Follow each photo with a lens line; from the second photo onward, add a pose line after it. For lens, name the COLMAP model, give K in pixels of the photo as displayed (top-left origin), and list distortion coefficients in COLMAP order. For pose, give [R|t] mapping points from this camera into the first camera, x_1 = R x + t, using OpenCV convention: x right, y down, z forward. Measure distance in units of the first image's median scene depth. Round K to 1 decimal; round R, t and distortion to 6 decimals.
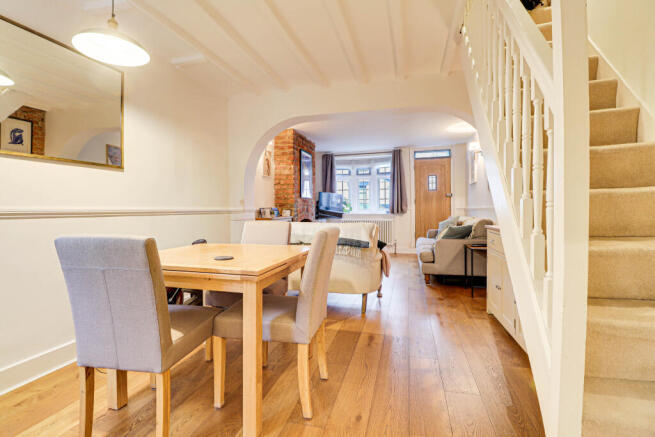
lens RADIAL K [[314.8, 0, 324.3], [0, 314.8, 217.5], [0, 0, 1]] dist [0.002096, -0.000220]
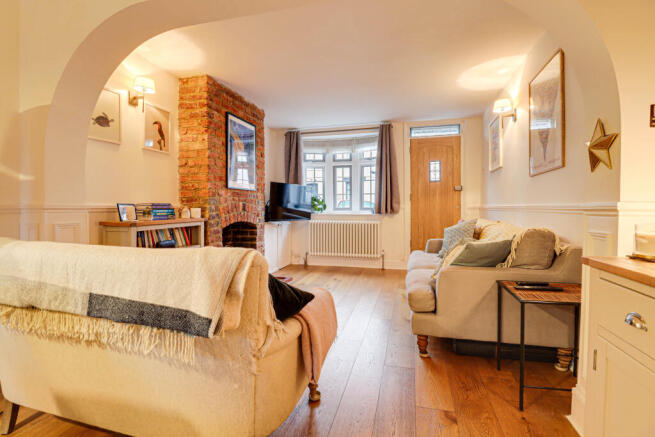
lens RADIAL K [[314.8, 0, 328.9], [0, 314.8, 213.9], [0, 0, 1]] dist [0.002096, -0.000220]
pose [[0.999963, 0.007833, 0.003680, 0.119776], [-0.007809, 0.999947, -0.006639, -0.008665], [-0.003732, 0.006610, 0.999971, 0.341251]]
